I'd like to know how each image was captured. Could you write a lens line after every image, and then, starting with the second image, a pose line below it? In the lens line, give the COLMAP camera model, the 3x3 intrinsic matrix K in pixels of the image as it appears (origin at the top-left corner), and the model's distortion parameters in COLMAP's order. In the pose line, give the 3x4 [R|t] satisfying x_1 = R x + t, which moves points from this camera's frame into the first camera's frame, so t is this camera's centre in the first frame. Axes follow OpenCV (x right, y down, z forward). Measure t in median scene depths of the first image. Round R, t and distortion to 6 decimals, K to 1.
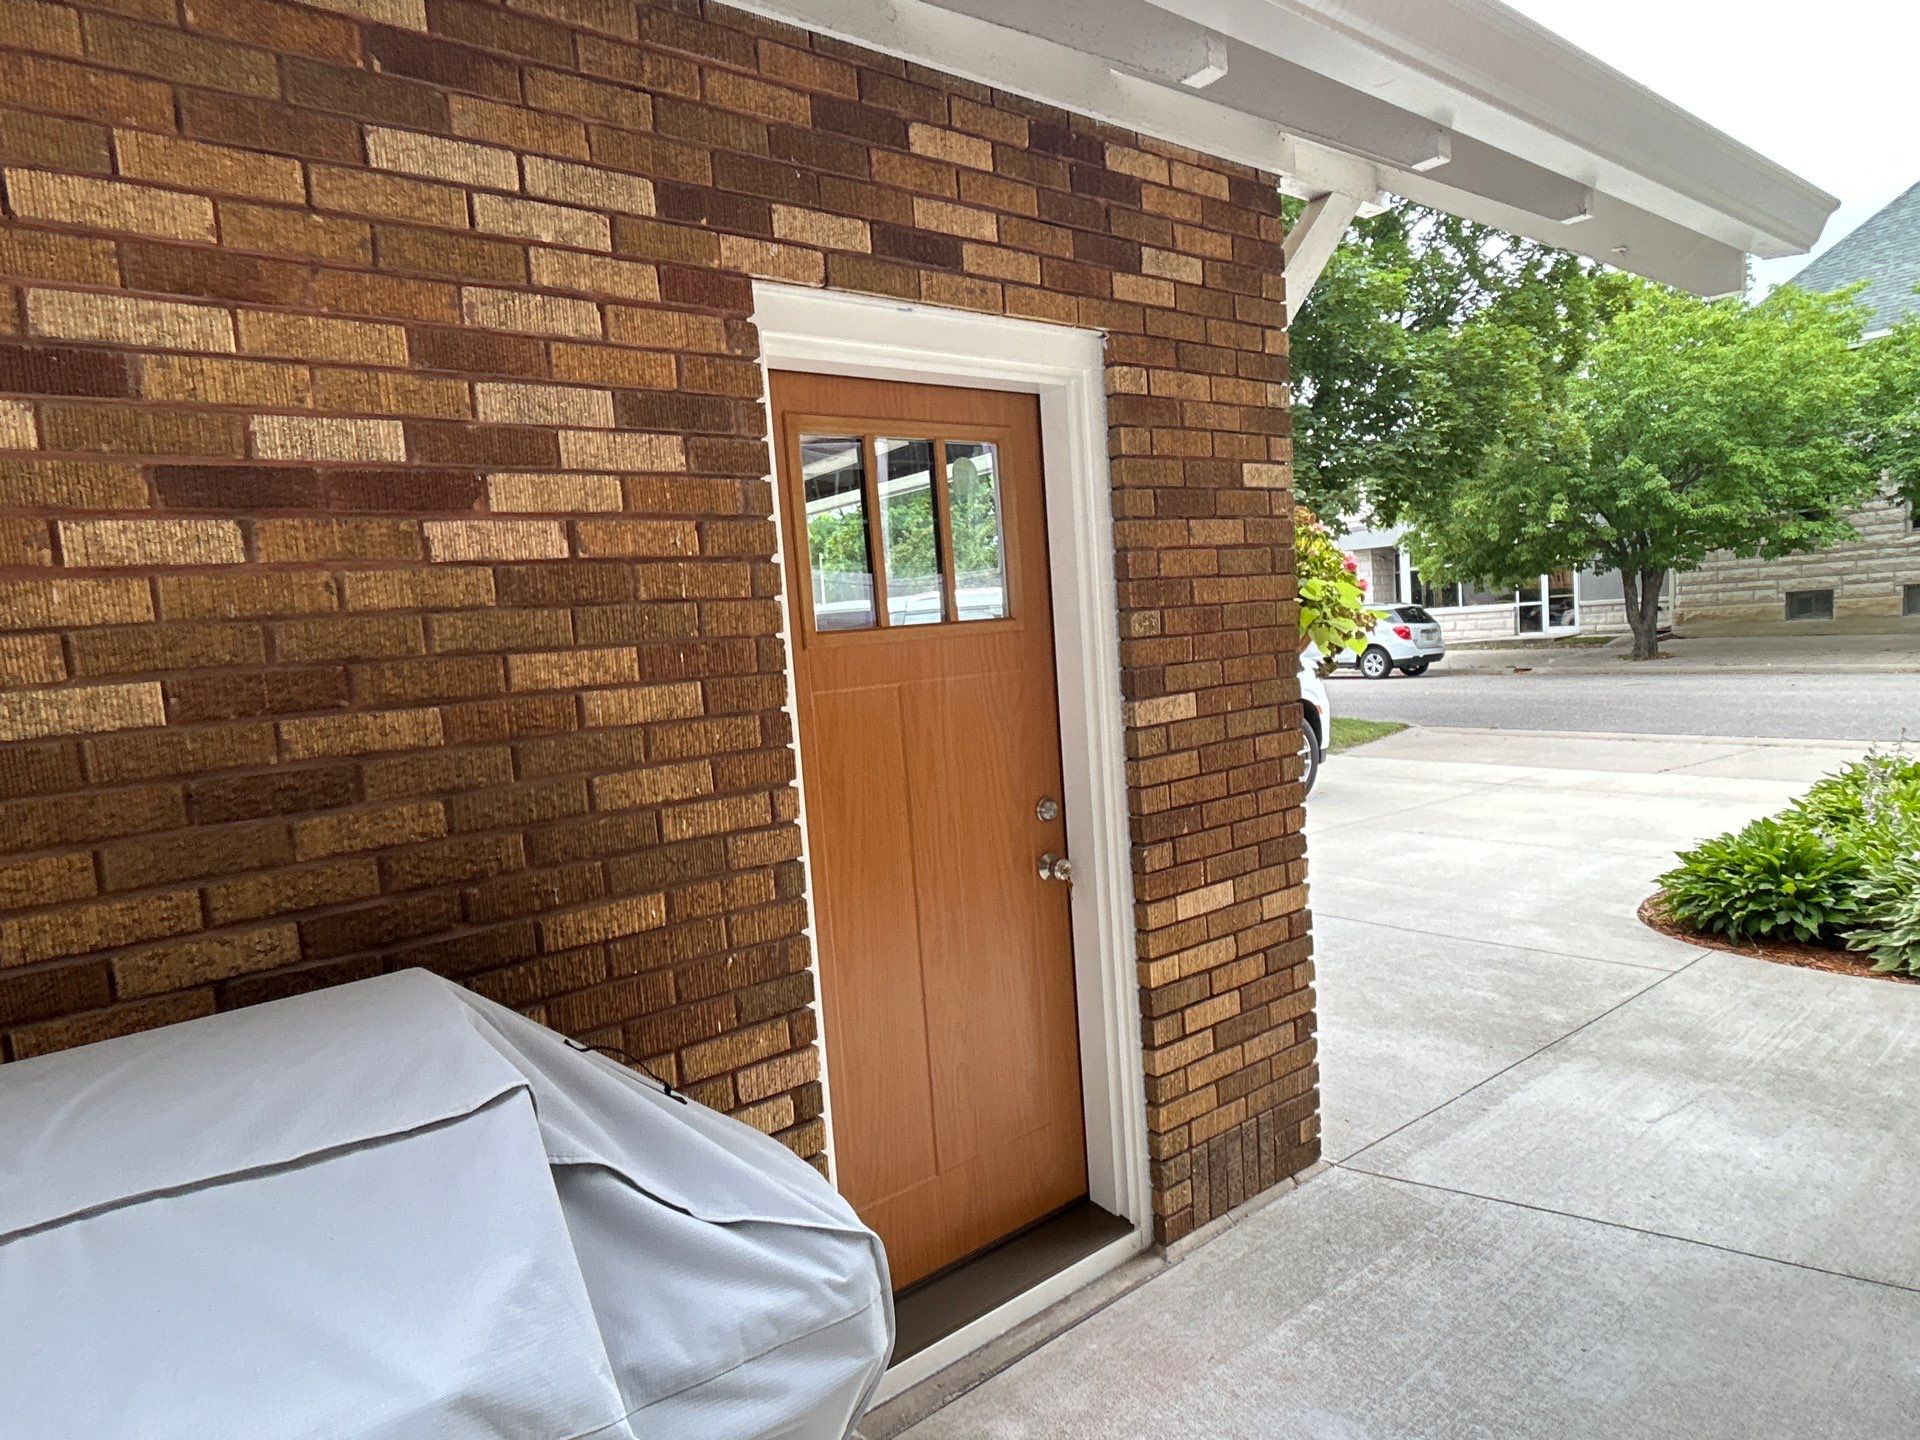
lens RADIAL K [[1106.0, 0, 970.2], [0, 1106.0, 711.8], [0, 0, 1]] dist [-0.012485, 0.007184]
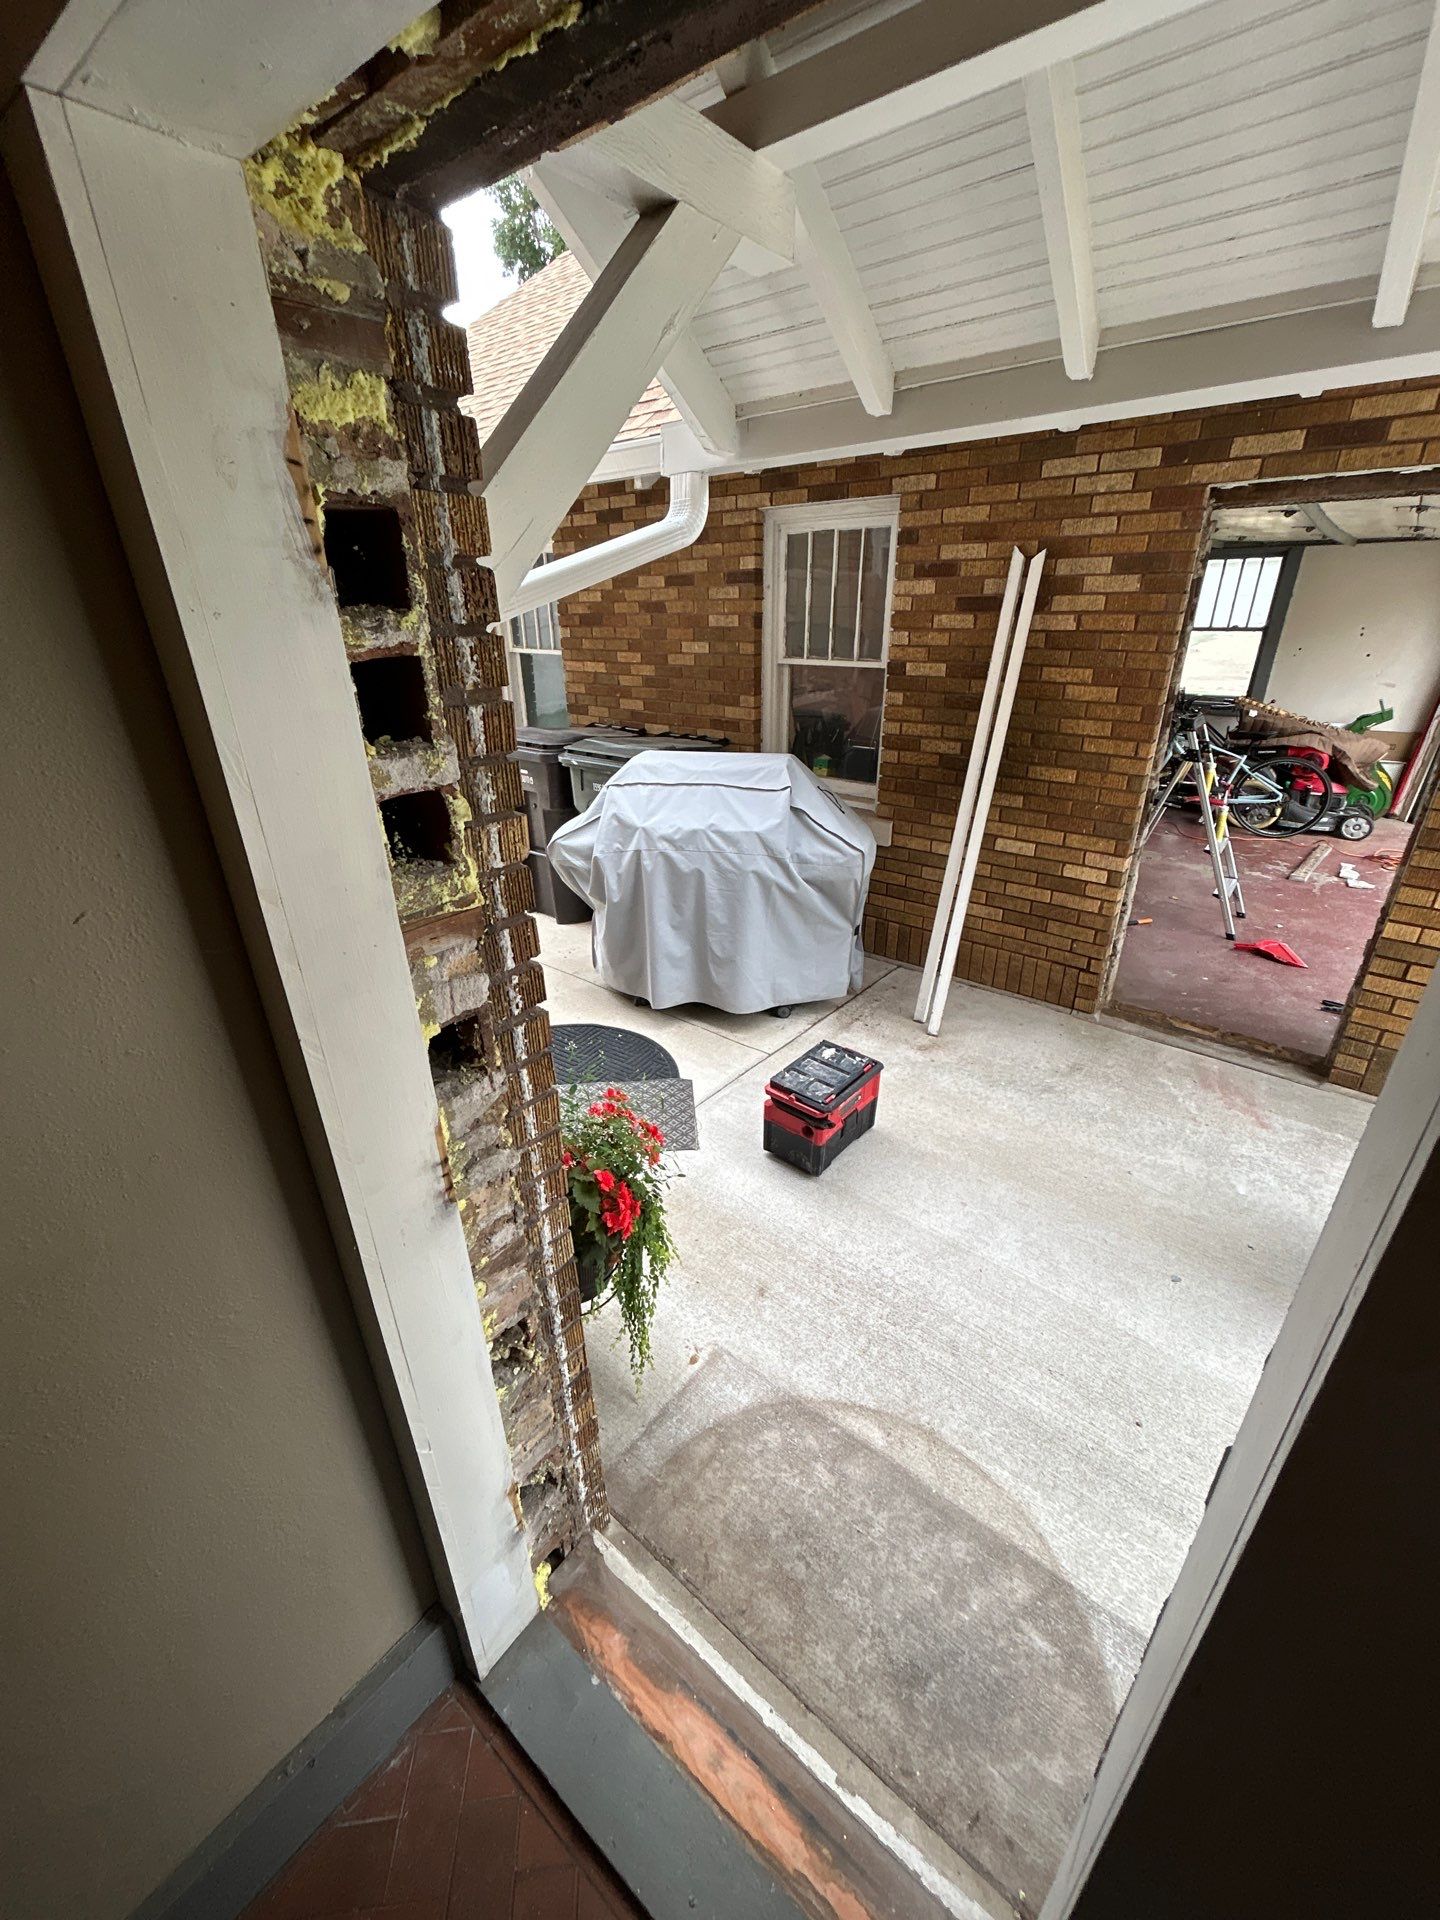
lens RADIAL K [[775.6, 0, 712.9], [0, 775.6, 958.5], [0, 0, 1]] dist [-0.005662, 0.002641]
pose [[0.207656, 0.470303, -0.857726, 1.261365], [-0.077533, 0.881994, 0.464839, -0.217652], [0.975124, -0.030024, 0.219615, -0.231609]]
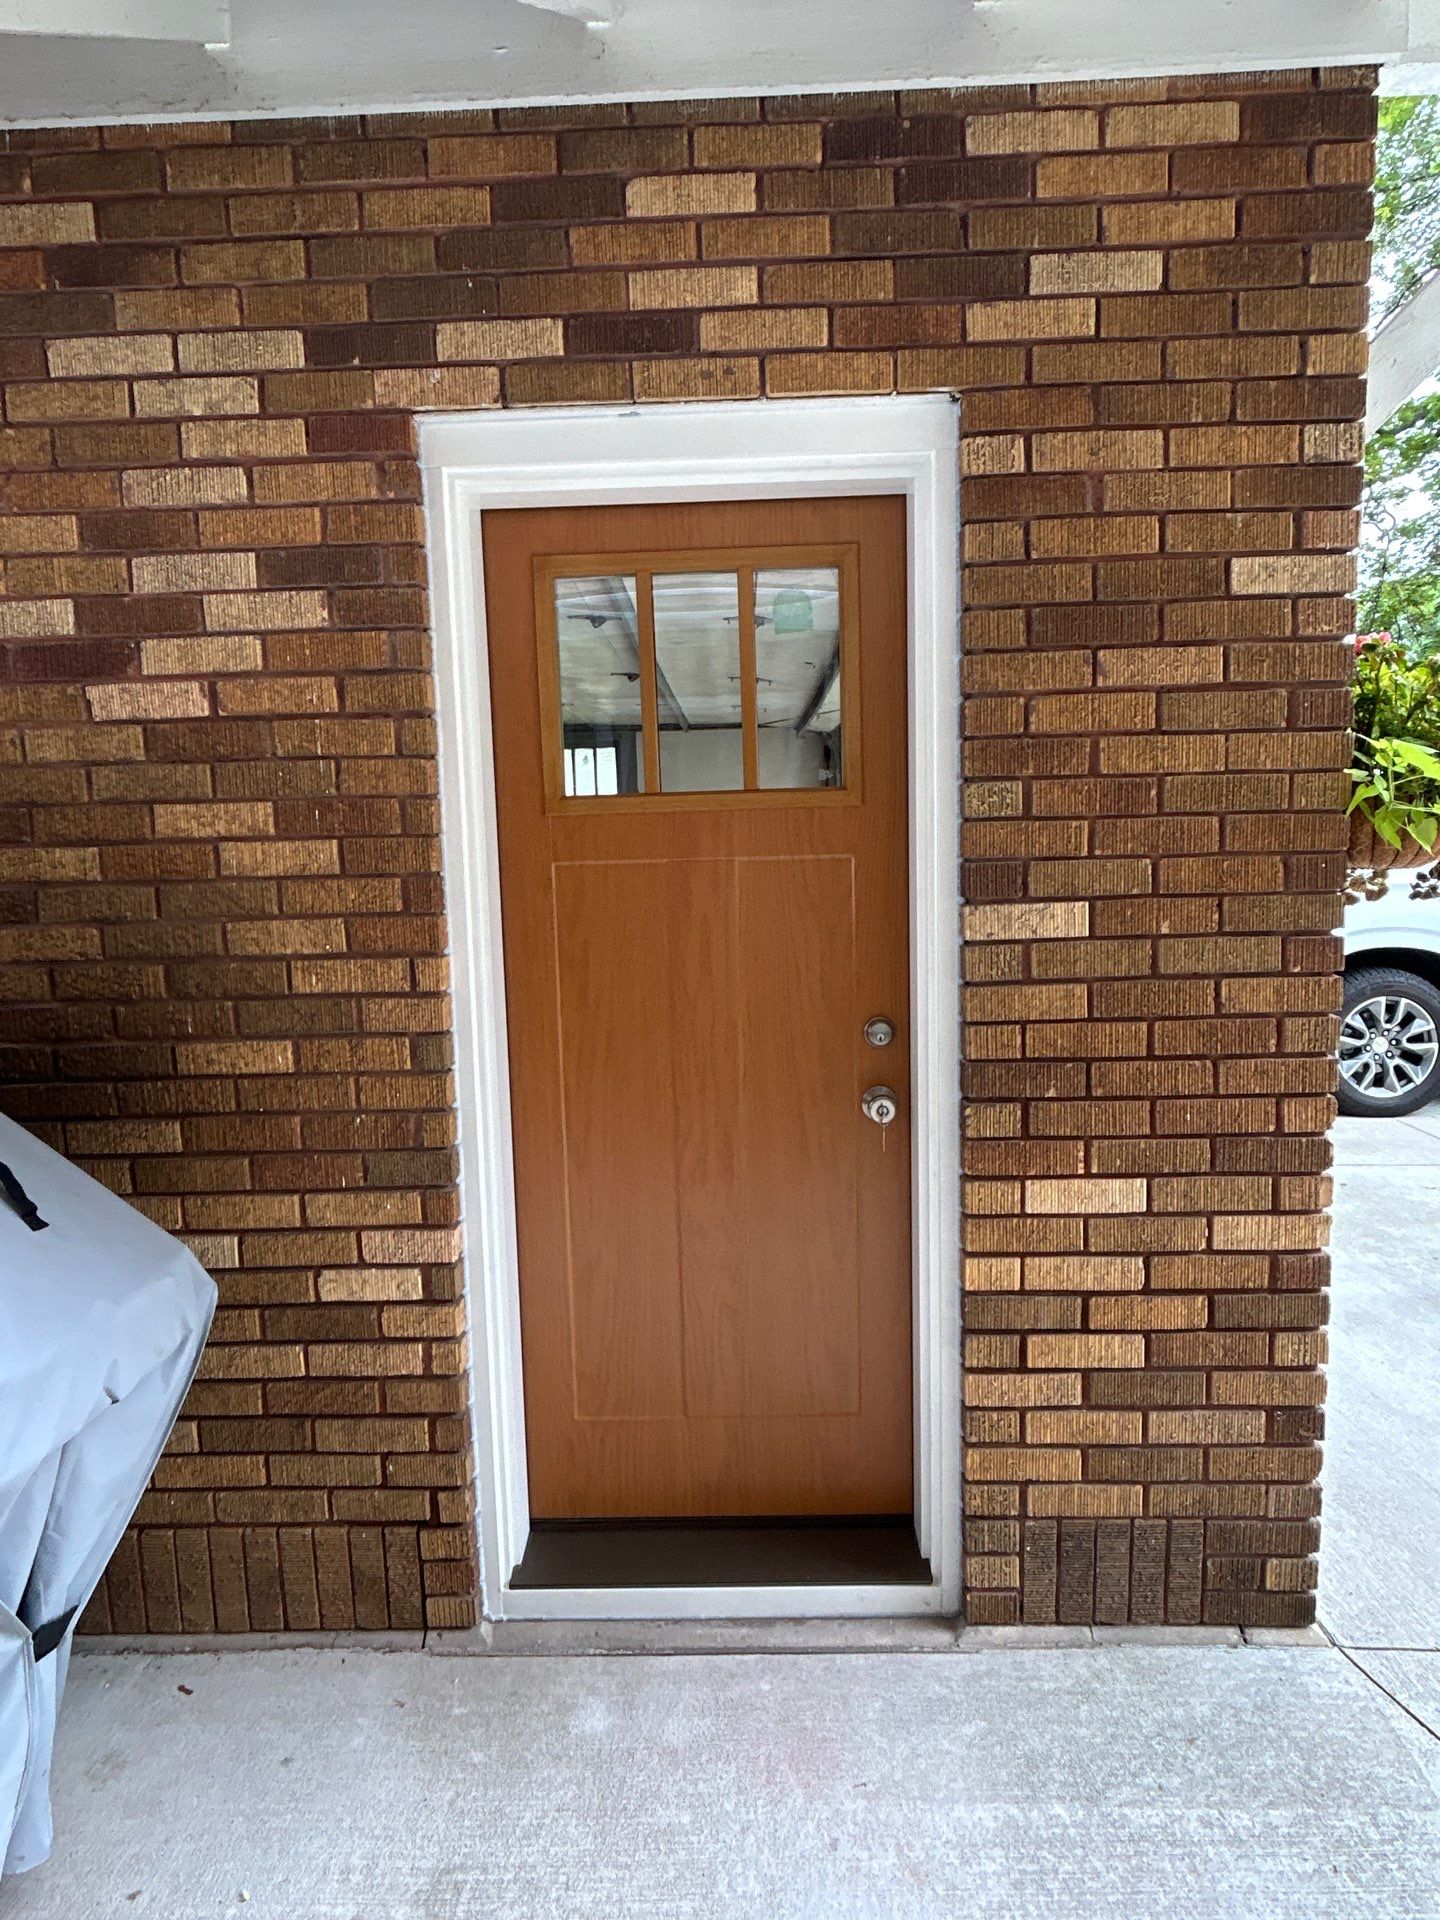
lens RADIAL K [[1106.0, 0, 713.3], [0, 1106.0, 960.2], [0, 0, 1]] dist [-0.012485, 0.007184]
pose [[0.770534, 0.116588, -0.626645, 0.648694], [-0.077833, 0.992982, 0.089039, -0.034351], [0.632629, -0.019834, 0.774201, 0.432959]]
